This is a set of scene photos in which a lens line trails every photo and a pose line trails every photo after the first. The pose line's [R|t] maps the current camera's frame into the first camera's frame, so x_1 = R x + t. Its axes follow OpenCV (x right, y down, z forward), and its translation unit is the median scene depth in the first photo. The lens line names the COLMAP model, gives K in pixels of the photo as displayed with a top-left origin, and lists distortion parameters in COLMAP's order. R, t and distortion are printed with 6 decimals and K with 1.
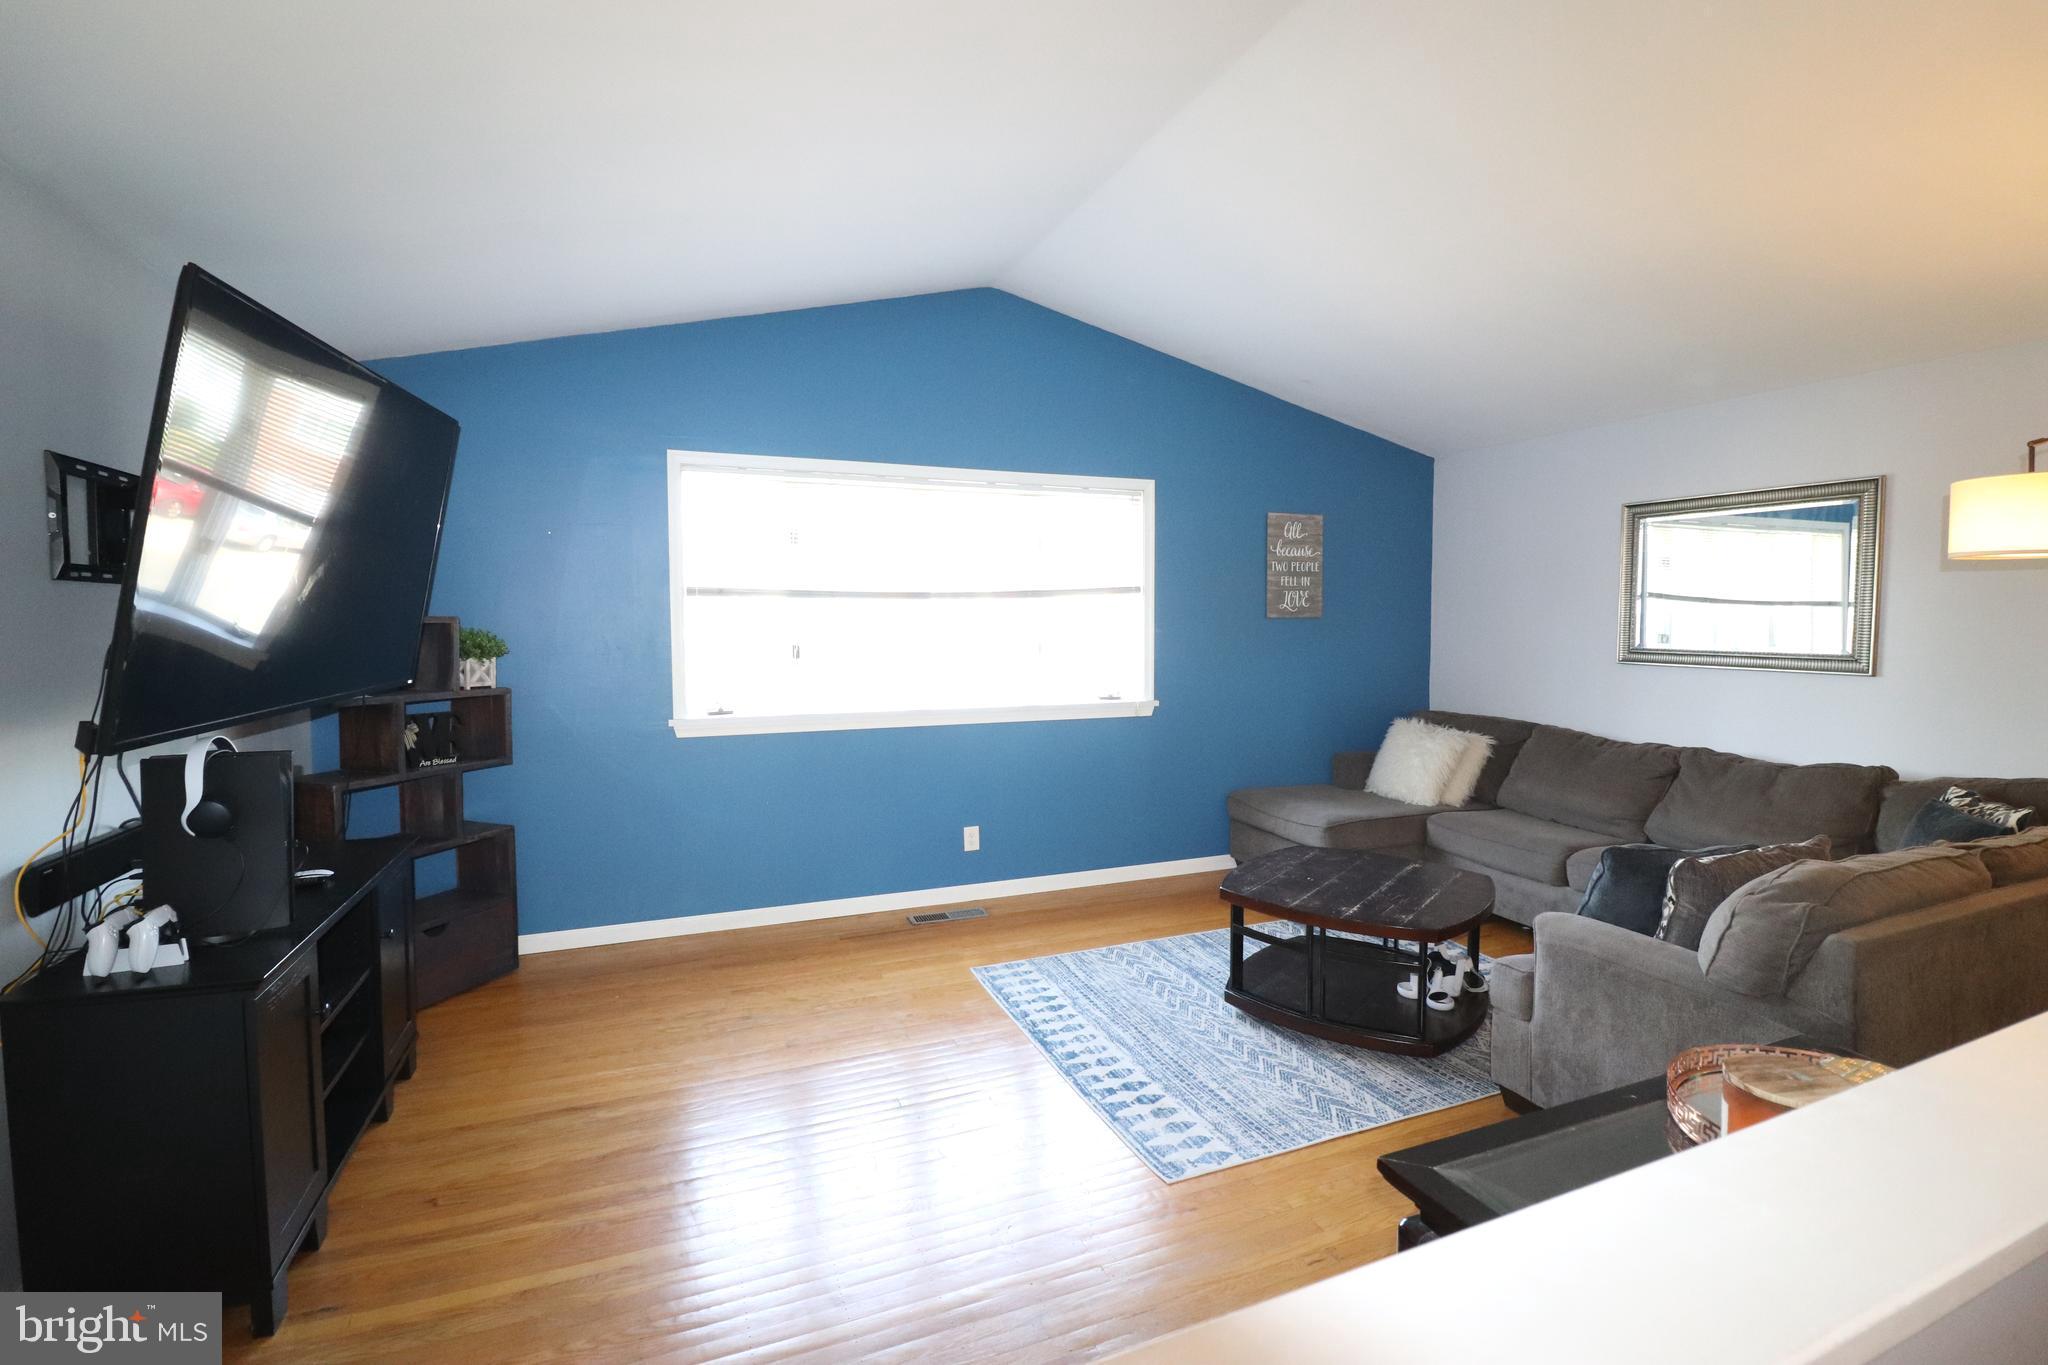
lens RADIAL K [[941.4, 0, 1043.2], [0, 941.4, 675.1], [0, 0, 1]] dist [-0.003607, -0.011104]
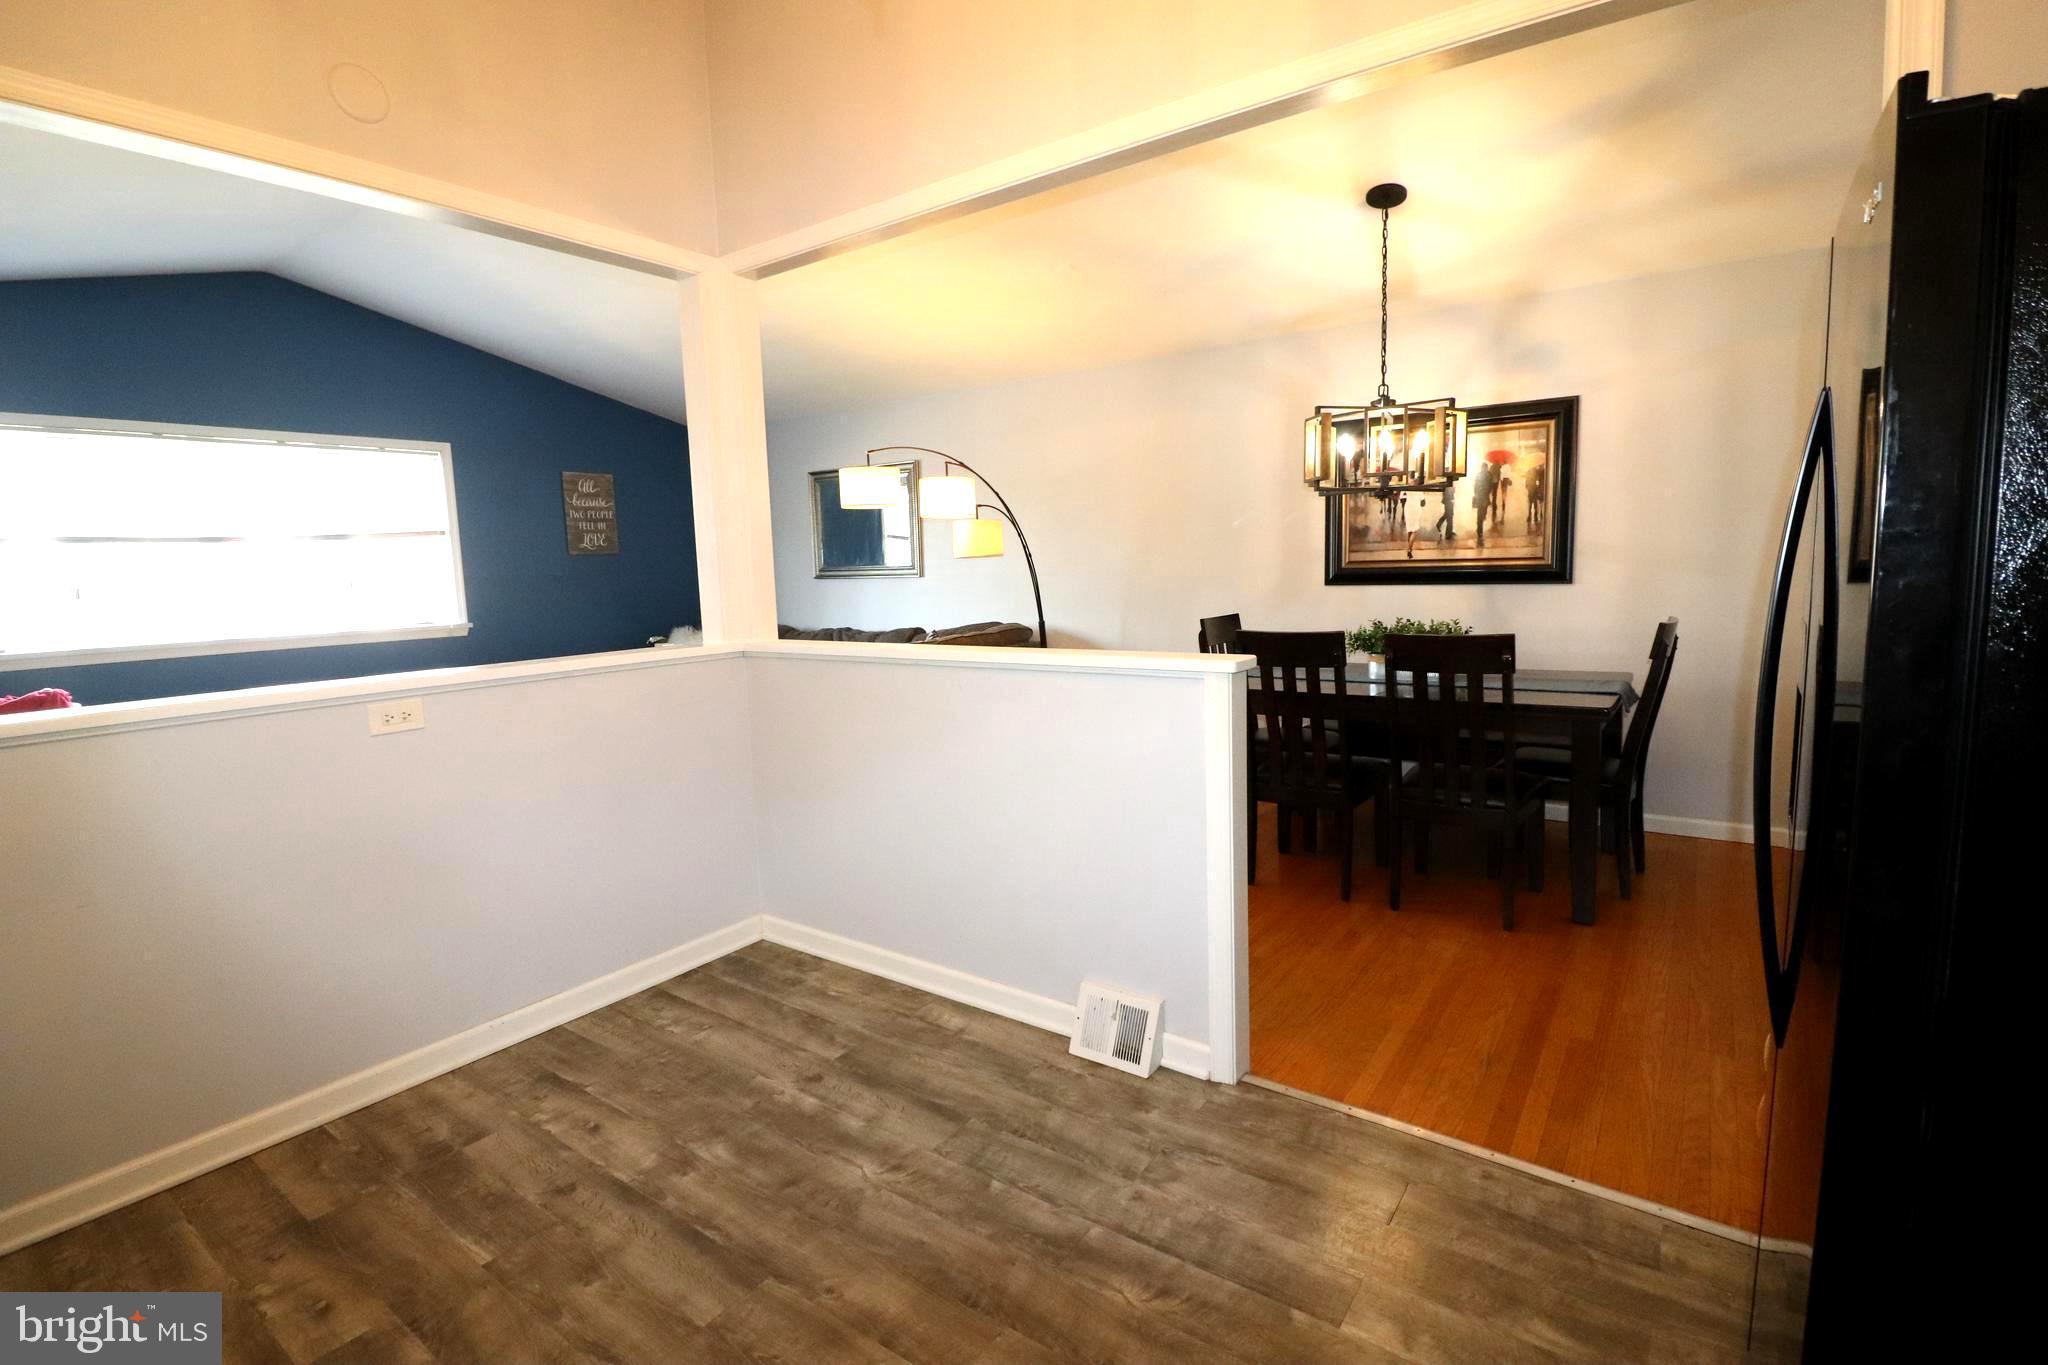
lens RADIAL K [[941.4, 0, 1035.5], [0, 941.4, 668.0], [0, 0, 1]] dist [-0.003607, -0.011104]
pose [[0.851162, -0.080228, 0.518735, 0.110291], [0.055301, 0.996457, 0.063372, 0.050076], [-0.521981, -0.025253, 0.852583, -0.453095]]
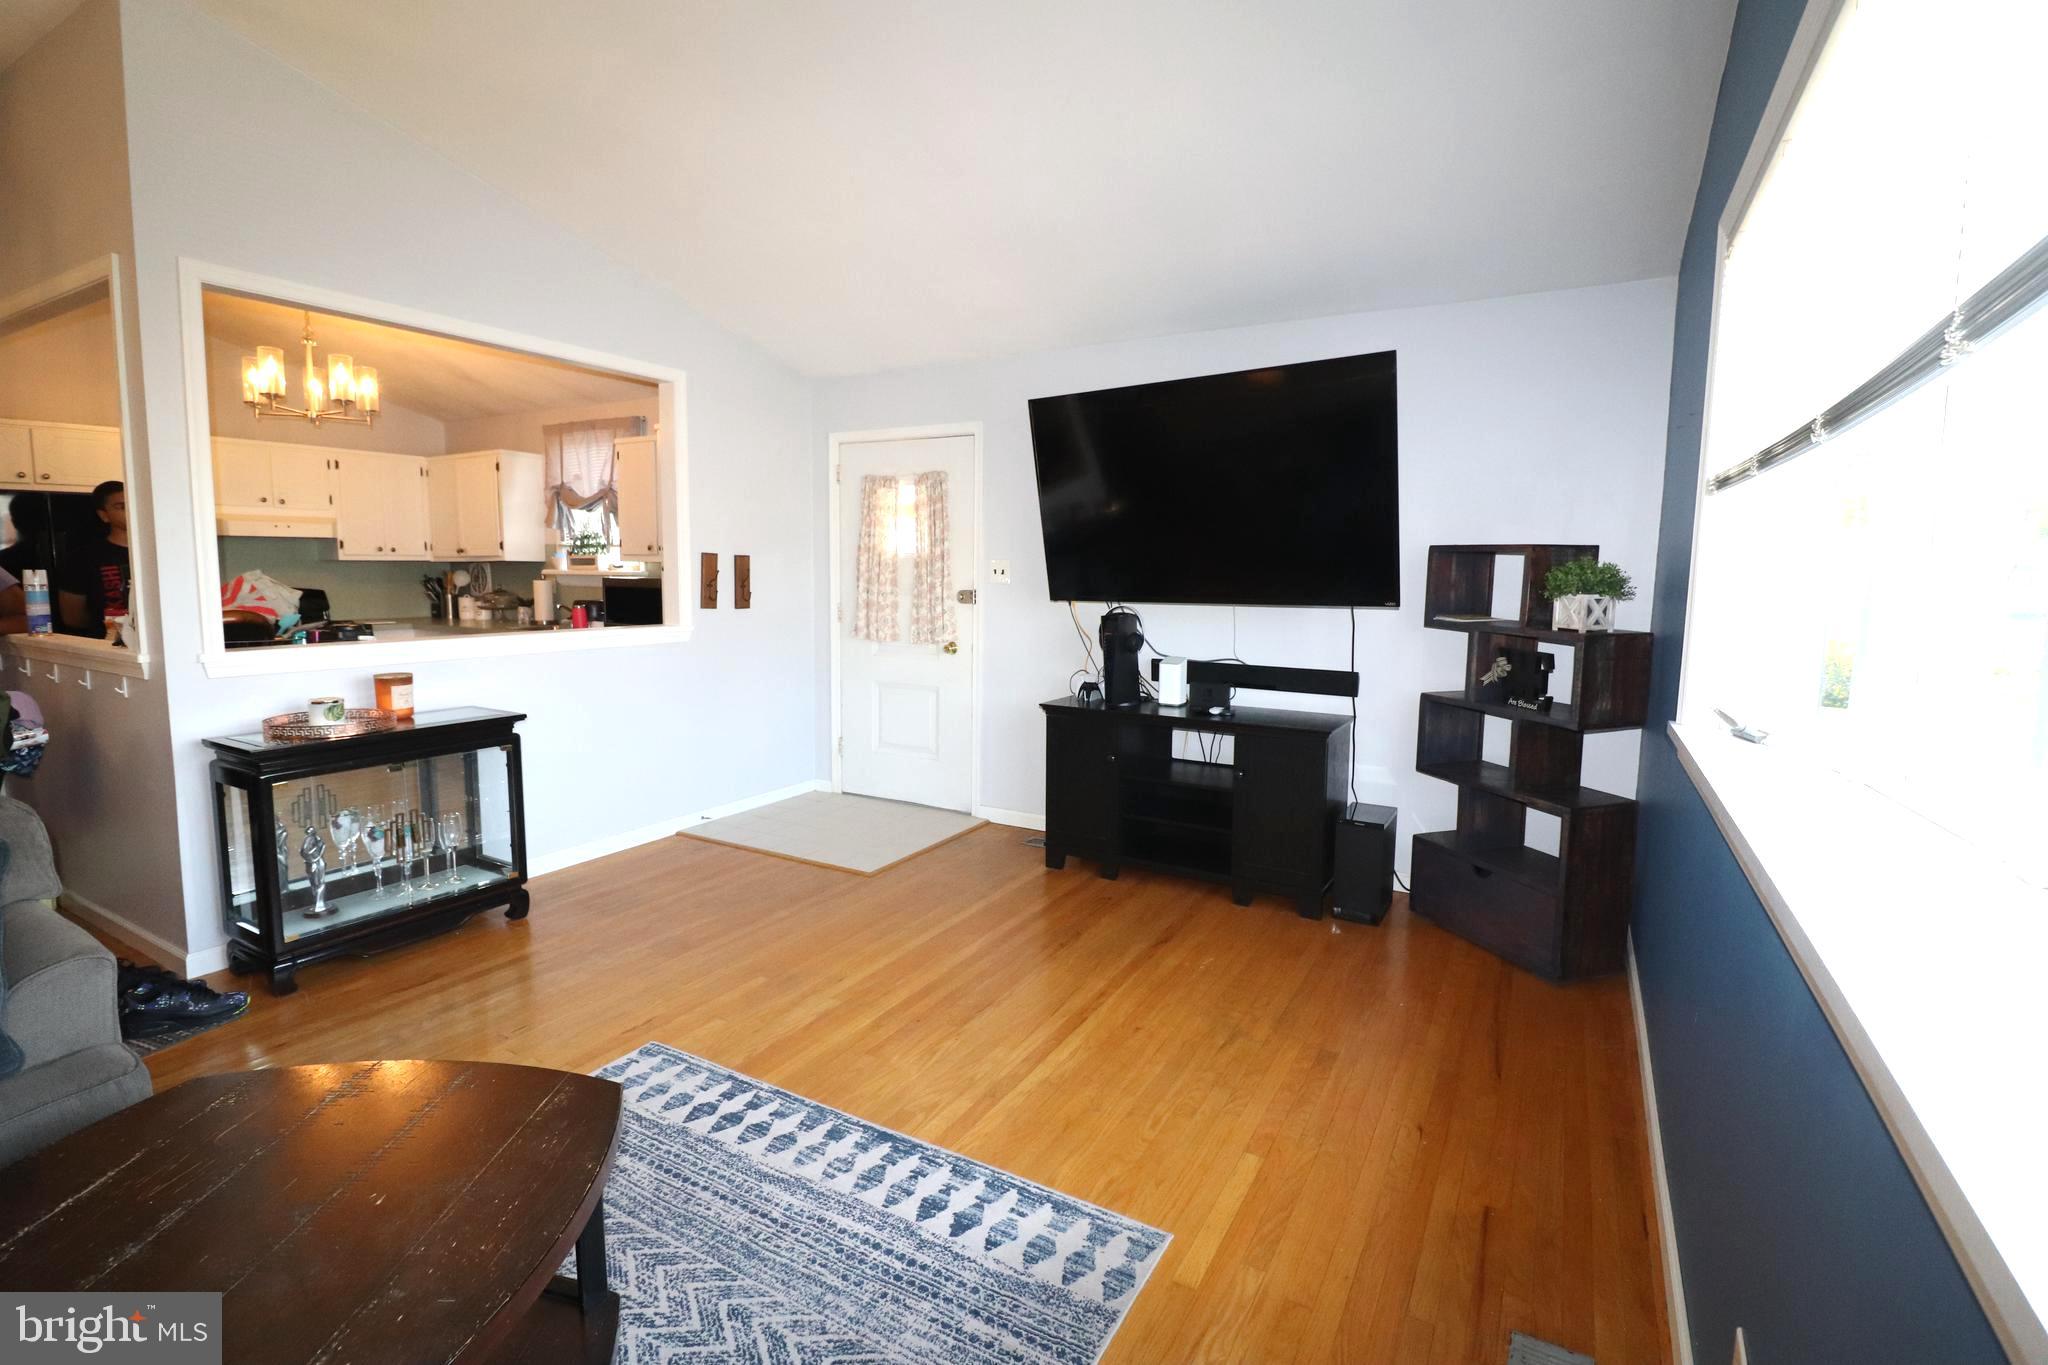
lens RADIAL K [[941.4, 0, 1033.6], [0, 941.4, 666.7], [0, 0, 1]] dist [-0.003607, -0.011104]
pose [[-0.795758, 0.056084, -0.603013, 0.201361], [-0.044214, 0.987666, 0.150205, -0.042662], [0.603999, 0.146188, -0.783463, 0.996655]]
